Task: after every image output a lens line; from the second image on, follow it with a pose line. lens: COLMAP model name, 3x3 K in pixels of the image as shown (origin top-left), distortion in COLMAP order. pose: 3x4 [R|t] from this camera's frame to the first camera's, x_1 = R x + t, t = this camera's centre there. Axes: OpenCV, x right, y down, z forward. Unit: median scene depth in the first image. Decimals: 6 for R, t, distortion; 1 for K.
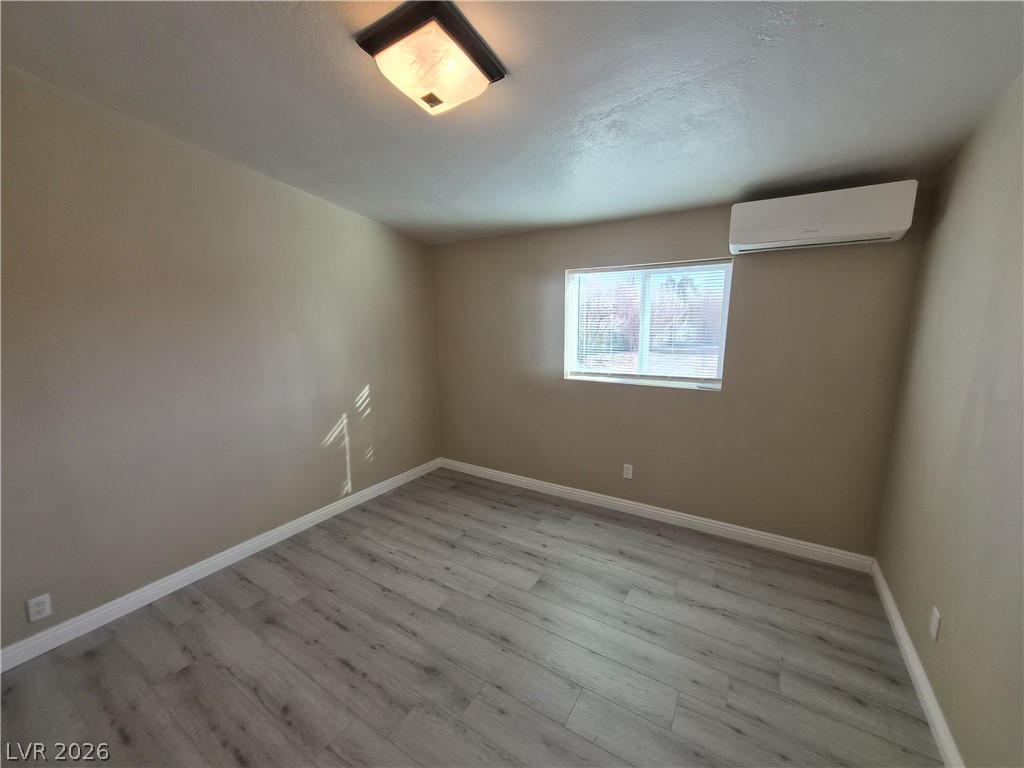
lens RADIAL K [[397.2, 0, 511.7], [0, 397.2, 382.3], [0, 0, 1]] dist [-0.002944, -0.000188]
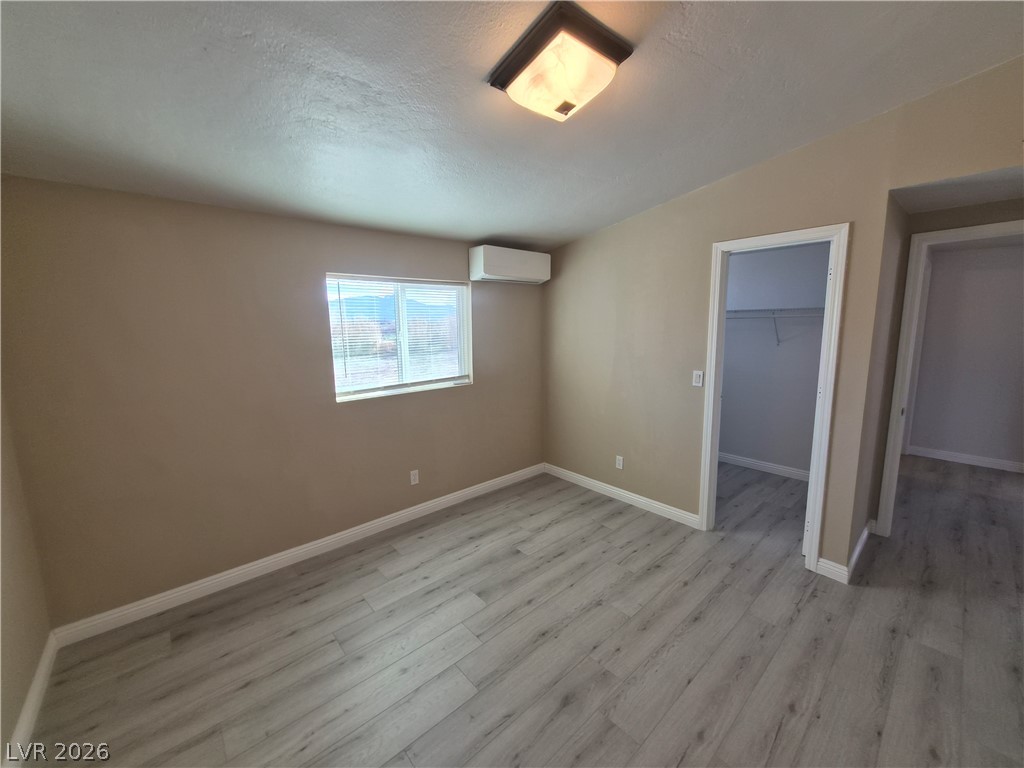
lens RADIAL K [[397.2, 0, 514.8], [0, 397.2, 383.0], [0, 0, 1]] dist [-0.002944, -0.000188]
pose [[0.289334, -0.133139, 0.947924, -0.682652], [0.173661, 0.981148, 0.084799, -0.068361], [-0.941344, 0.140083, 0.307000, 0.485745]]
